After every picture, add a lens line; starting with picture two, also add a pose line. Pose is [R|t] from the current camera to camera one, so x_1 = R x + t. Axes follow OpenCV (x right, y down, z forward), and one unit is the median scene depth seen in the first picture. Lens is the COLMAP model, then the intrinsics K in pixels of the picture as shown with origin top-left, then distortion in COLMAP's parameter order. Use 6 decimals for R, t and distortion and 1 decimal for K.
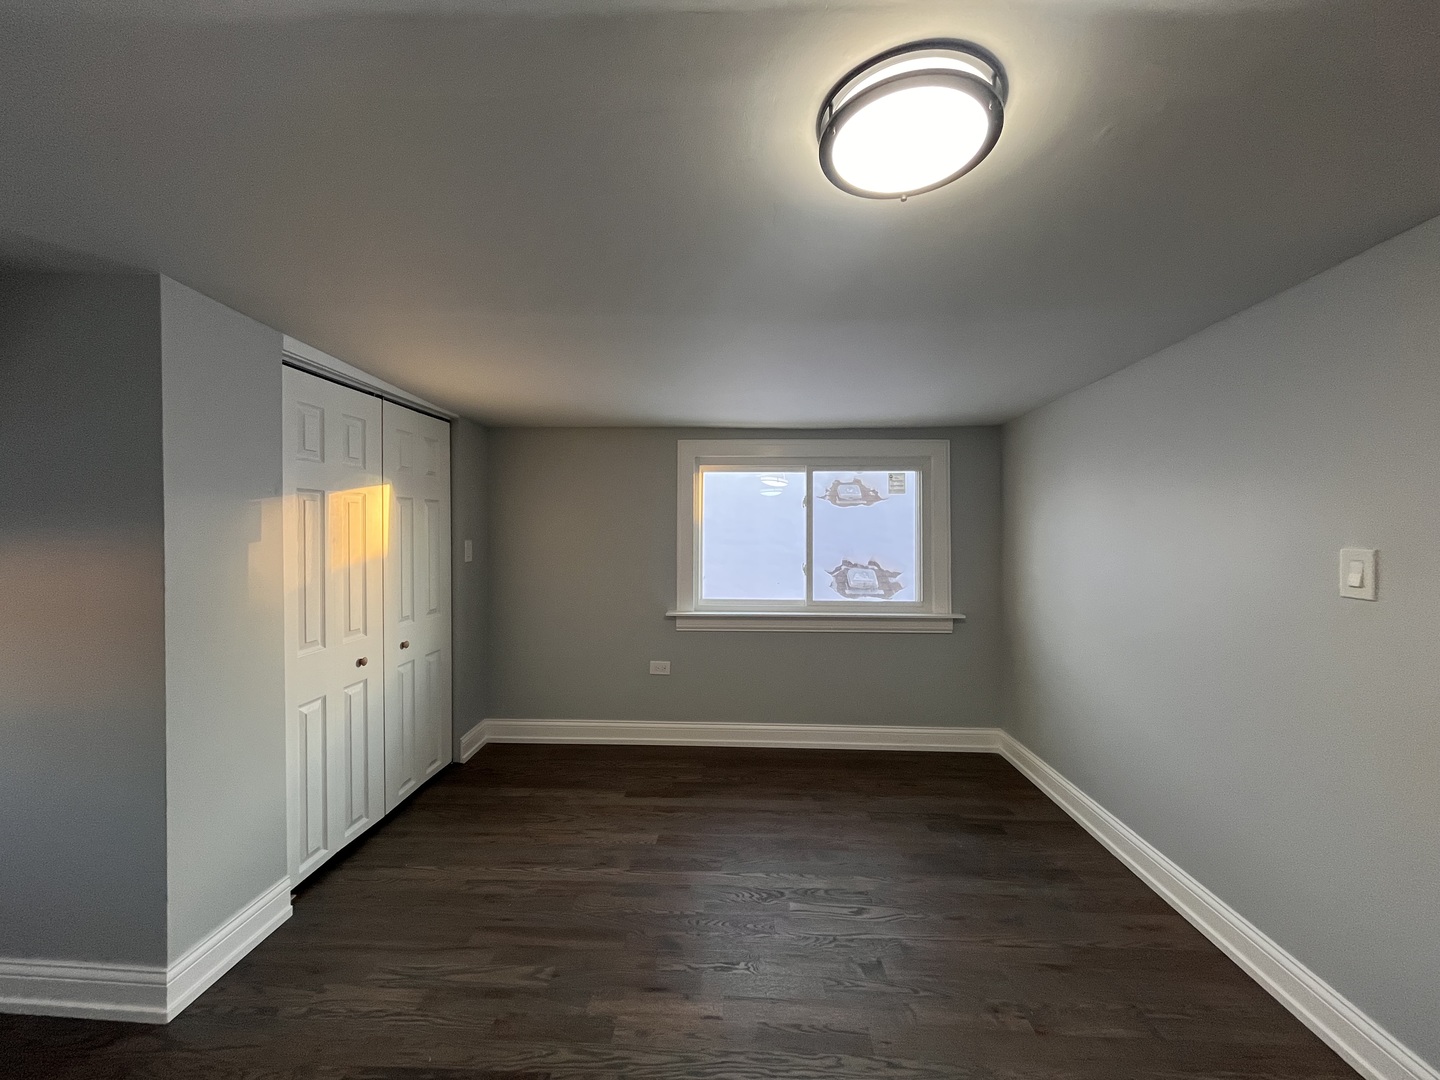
lens RADIAL K [[578.9, 0, 725.6], [0, 578.9, 537.0], [0, 0, 1]] dist [0.000286, -0.000960]
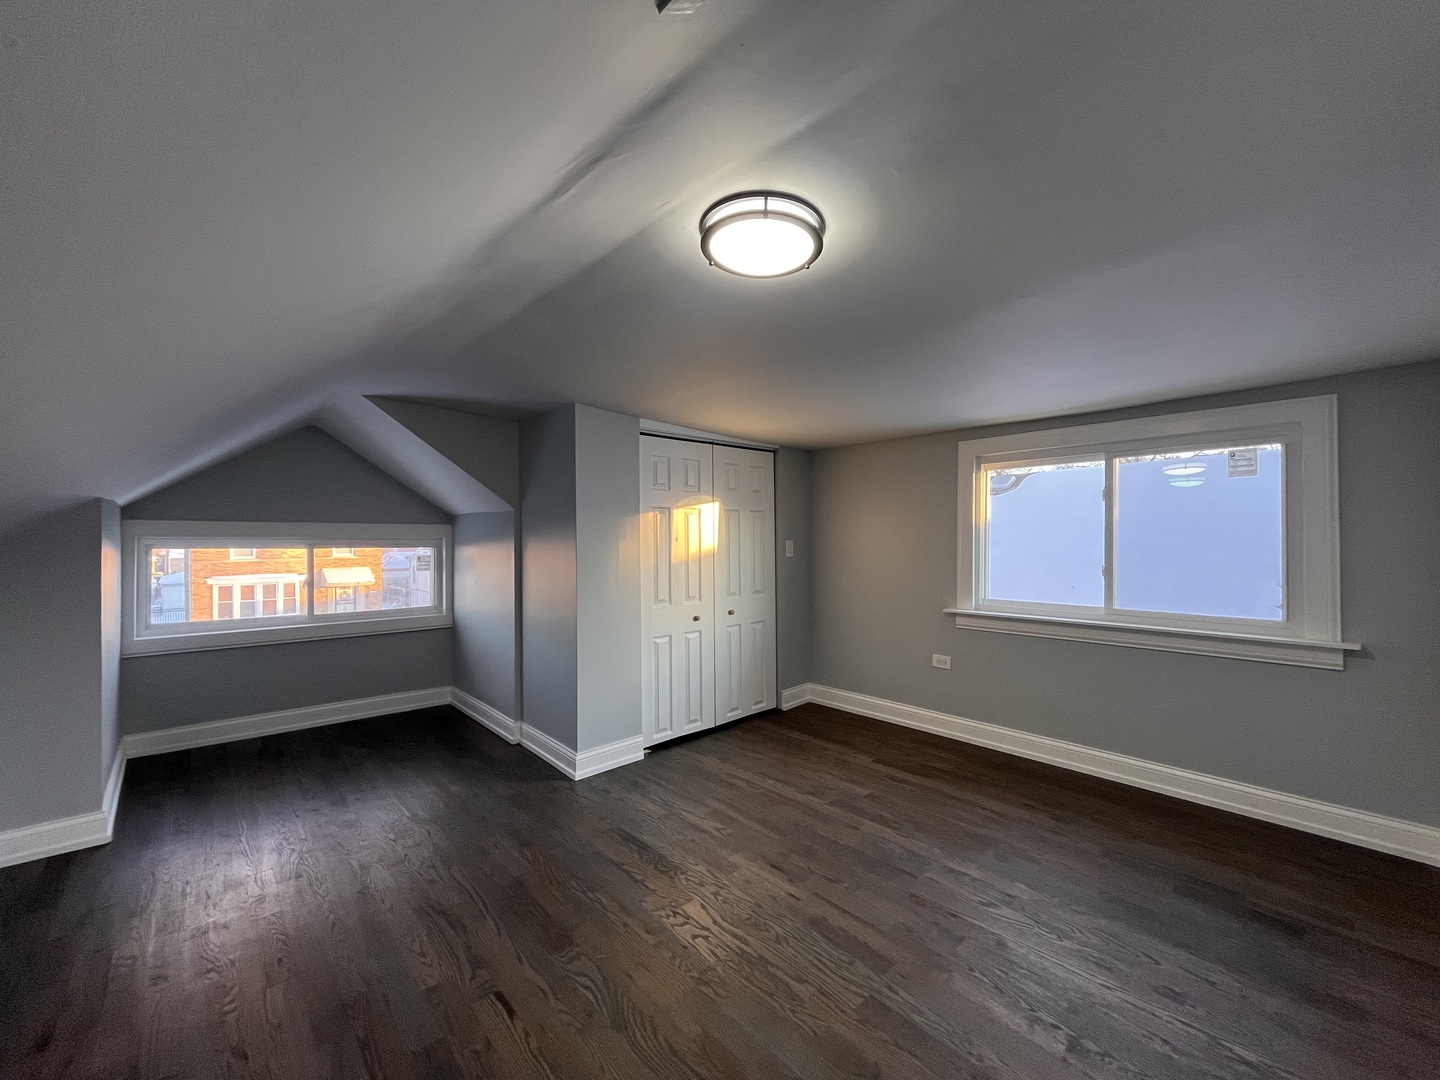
lens RADIAL K [[578.9, 0, 721.5], [0, 578.9, 538.0], [0, 0, 1]] dist [0.000286, -0.000960]
pose [[0.702428, -0.007762, -0.711713, 0.435057], [0.000909, 0.999950, -0.010008, 0.015820], [0.711755, 0.006383, 0.702399, -0.024482]]
